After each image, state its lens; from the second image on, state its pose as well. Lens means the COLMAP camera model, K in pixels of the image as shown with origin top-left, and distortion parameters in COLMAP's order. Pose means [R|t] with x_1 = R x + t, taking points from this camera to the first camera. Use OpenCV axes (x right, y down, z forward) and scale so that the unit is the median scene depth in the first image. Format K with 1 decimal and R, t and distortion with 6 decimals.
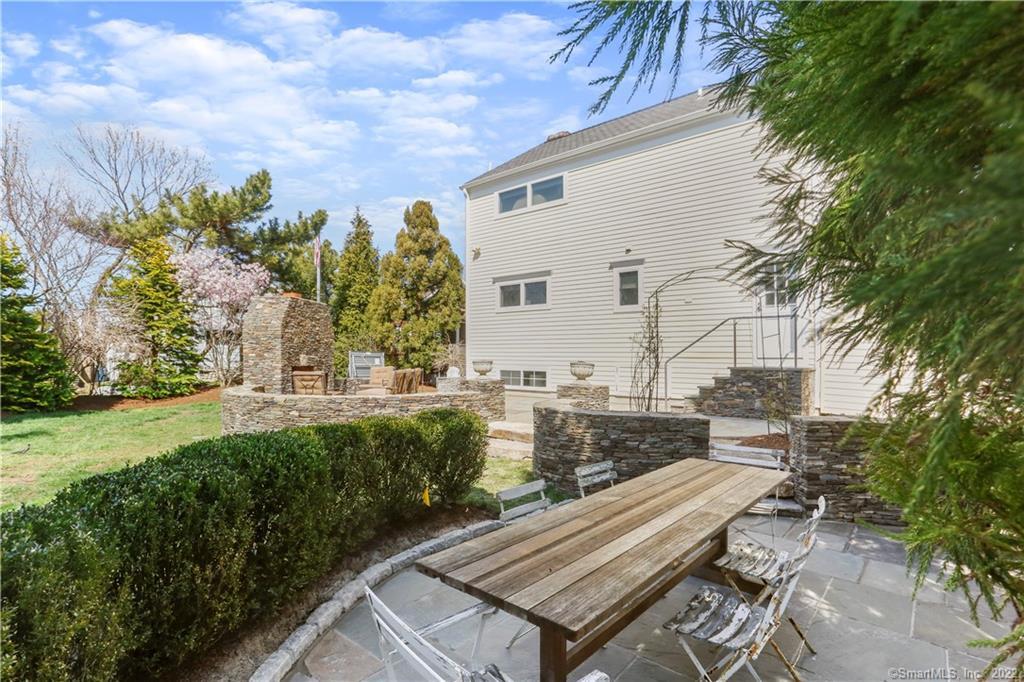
lens RADIAL K [[507.3, 0, 512.2], [0, 507.3, 341.0], [0, 0, 1]] dist [-0.021921, 0.000288]
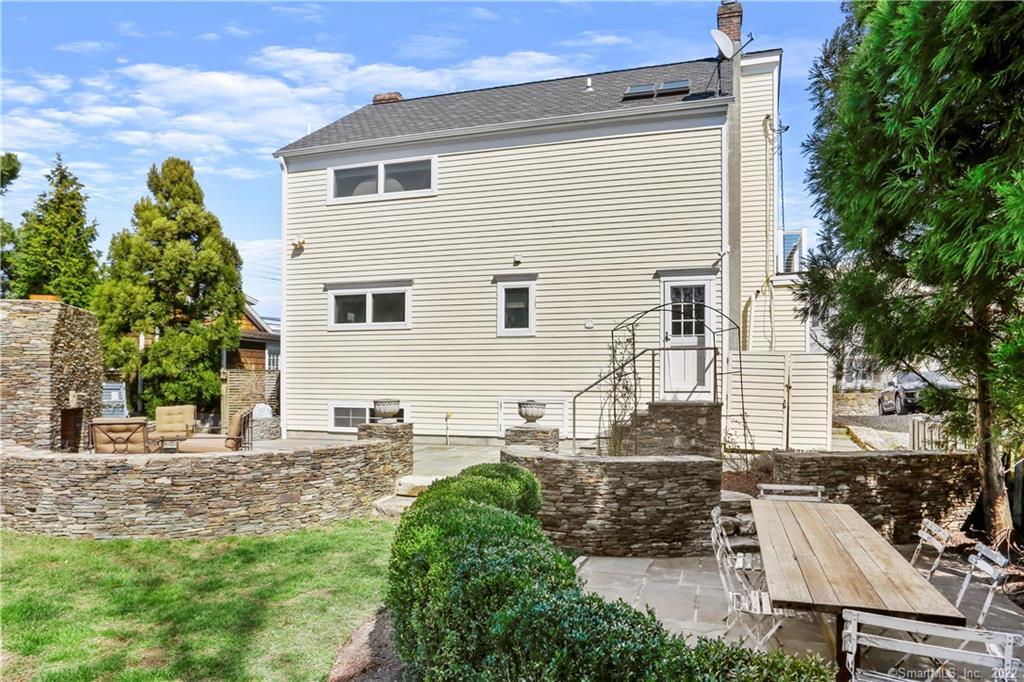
lens RADIAL K [[675.6, 0, 517.6], [0, 675.6, 372.5], [0, 0, 1]] dist [-0.029245, 0.011271]
pose [[0.916631, 0.002671, 0.399725, -0.209420], [-0.009717, 0.999831, 0.015602, -0.014799], [-0.399616, -0.018186, 0.916502, -0.021679]]
